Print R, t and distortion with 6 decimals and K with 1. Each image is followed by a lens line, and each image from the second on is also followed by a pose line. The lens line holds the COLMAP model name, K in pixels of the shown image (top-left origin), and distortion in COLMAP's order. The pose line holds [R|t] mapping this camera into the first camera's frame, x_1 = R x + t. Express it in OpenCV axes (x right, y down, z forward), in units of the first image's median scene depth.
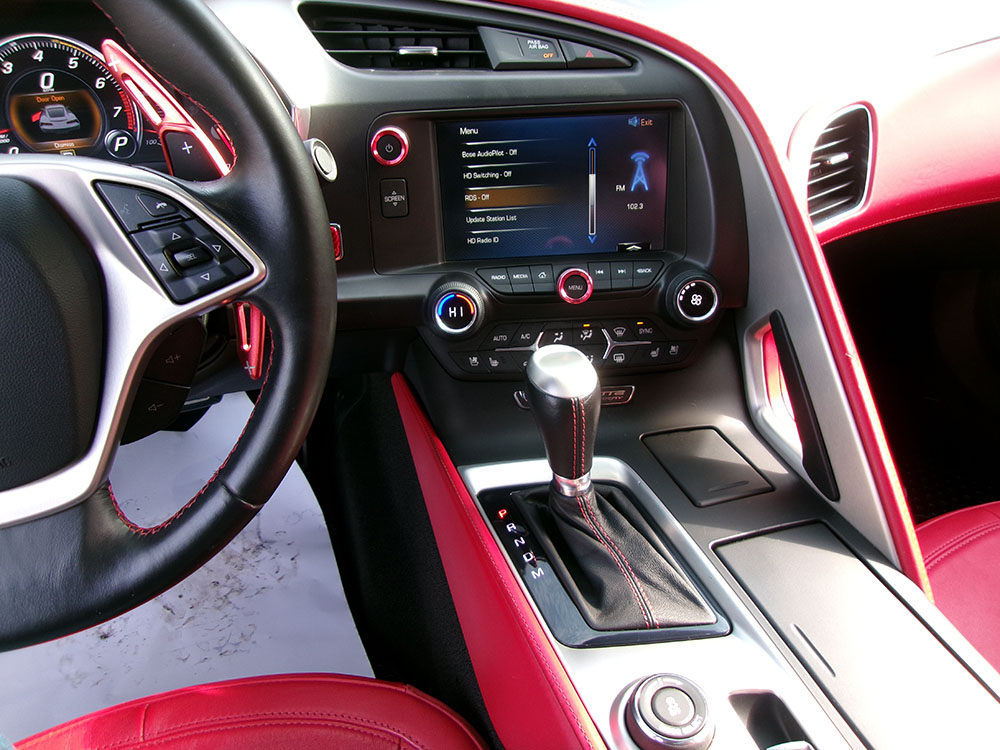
lens RADIAL K [[778.9, 0, 498.3], [0, 778.9, 373.1], [0, 0, 1]] dist [-0.015140, 0.030064]
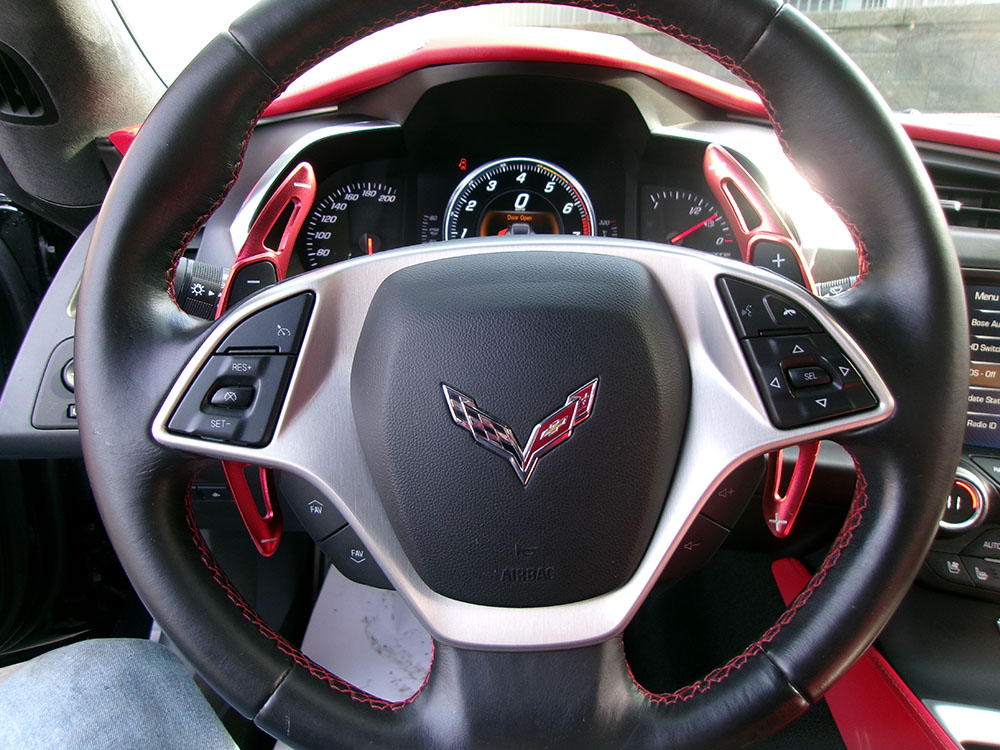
lens RADIAL K [[778.9, 0, 500.8], [0, 778.9, 371.2], [0, 0, 1]] dist [-0.015140, 0.030064]
pose [[0.950142, 0.149926, -0.273410, -0.294130], [-0.207921, 0.958061, -0.197201, 0.047728], [0.232378, 0.244216, 0.941466, 0.083725]]
